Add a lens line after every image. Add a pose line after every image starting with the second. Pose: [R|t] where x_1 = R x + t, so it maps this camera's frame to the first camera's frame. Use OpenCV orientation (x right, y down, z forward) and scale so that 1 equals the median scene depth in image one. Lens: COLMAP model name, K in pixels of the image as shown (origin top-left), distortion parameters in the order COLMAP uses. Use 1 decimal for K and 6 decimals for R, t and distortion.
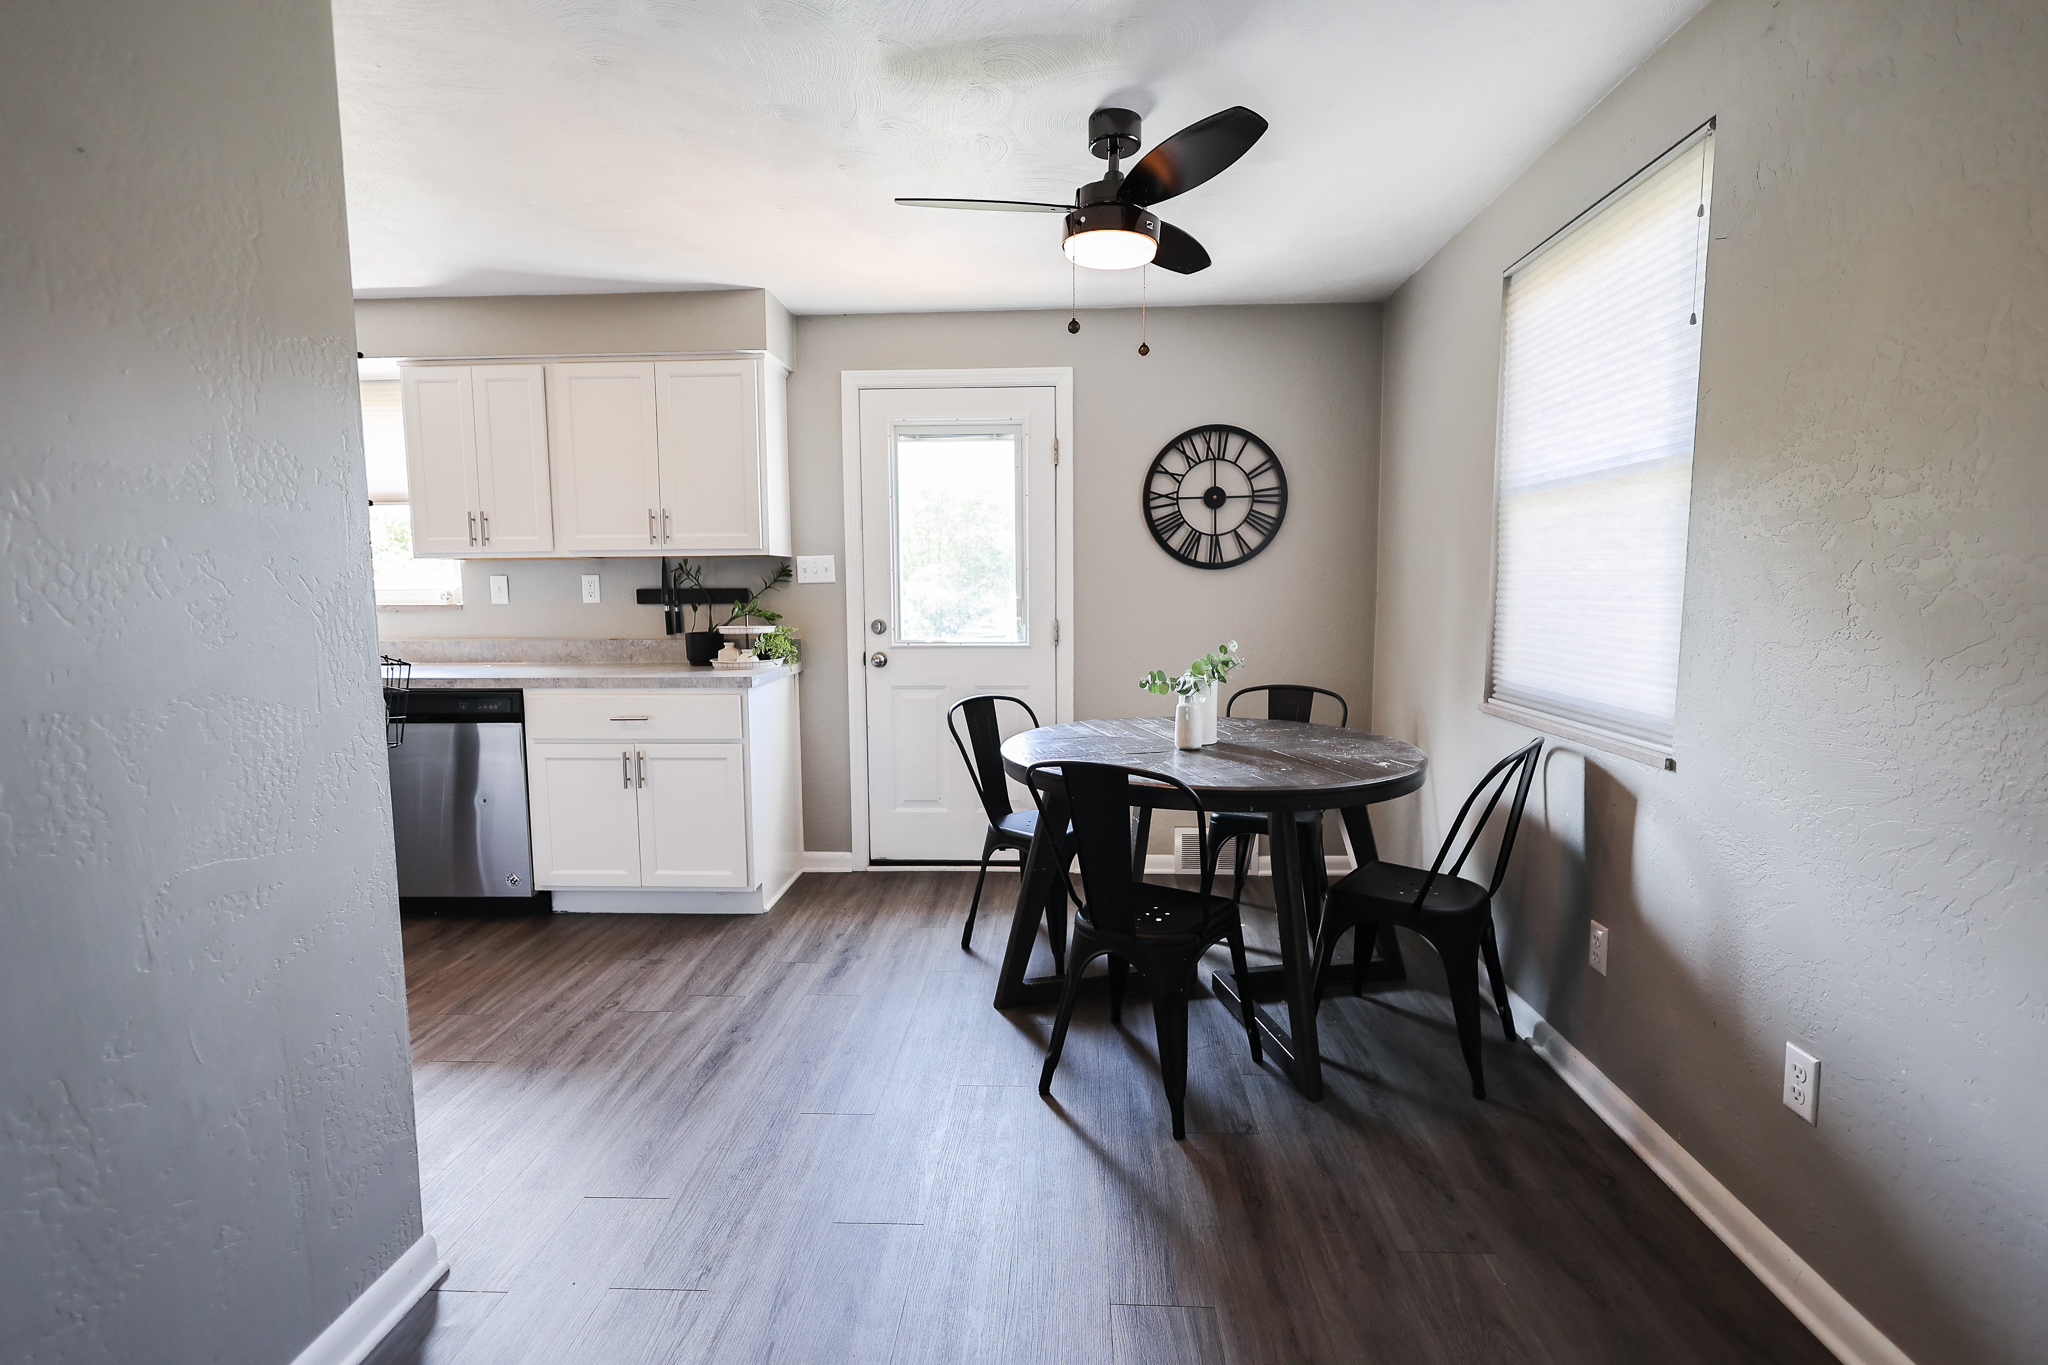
lens RADIAL K [[948.9, 0, 1024.0], [0, 948.9, 682.5], [0, 0, 1]] dist [-0.002157, -0.000108]
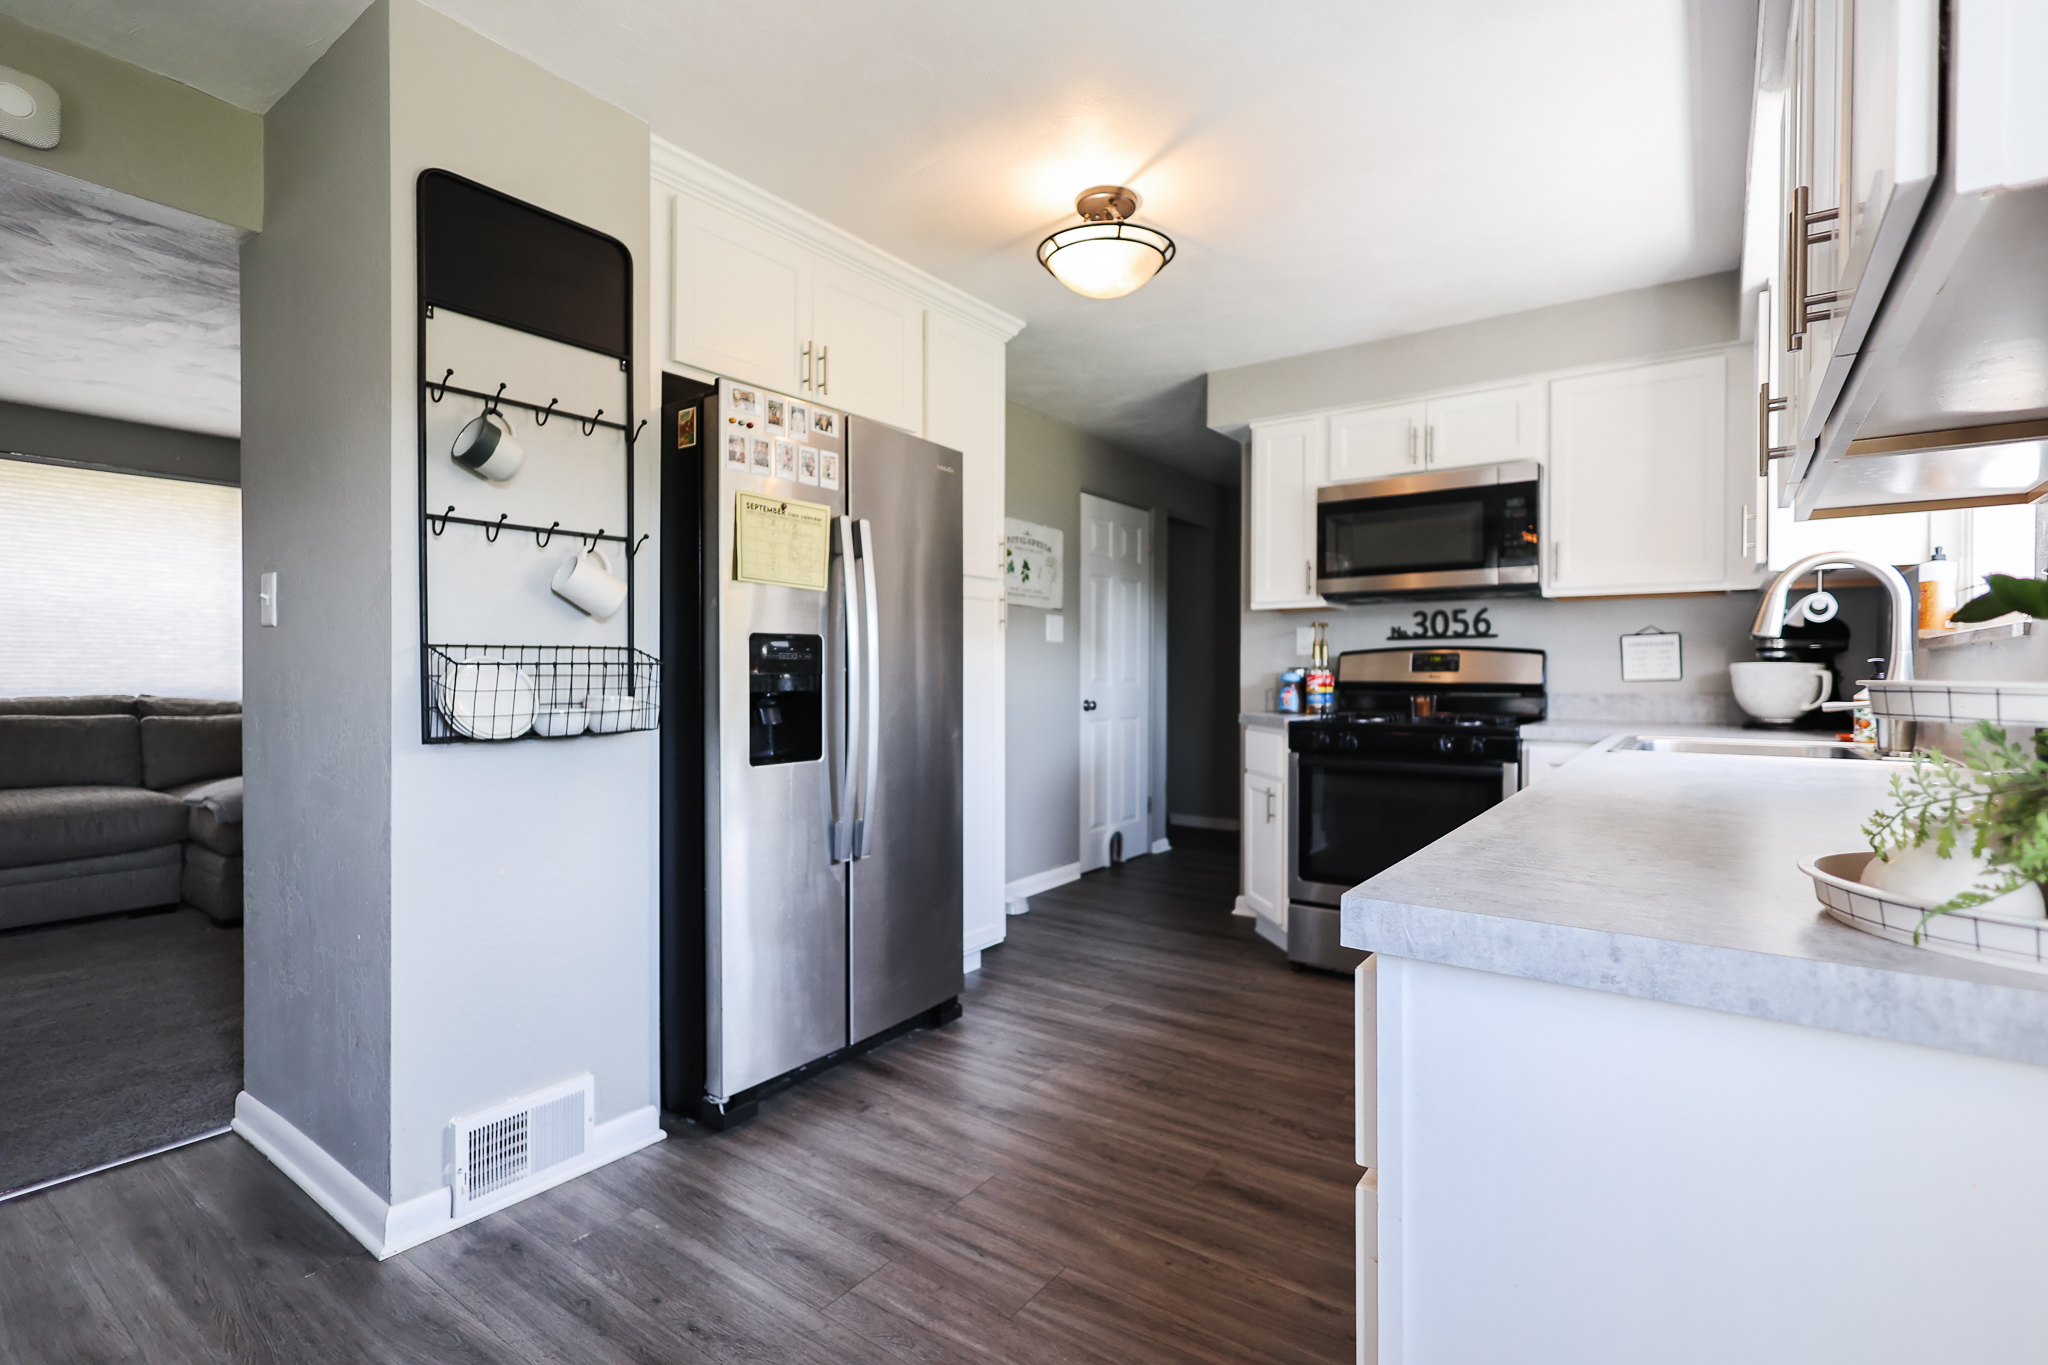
lens RADIAL K [[948.9, 0, 1024.0], [0, 948.9, 682.5], [0, 0, 1]] dist [-0.002157, -0.000108]
pose [[-0.540279, 0.013757, -0.841374, -0.062764], [-0.084823, 0.993883, 0.070719, -0.054780], [0.837200, 0.109576, -0.535807, 0.928802]]
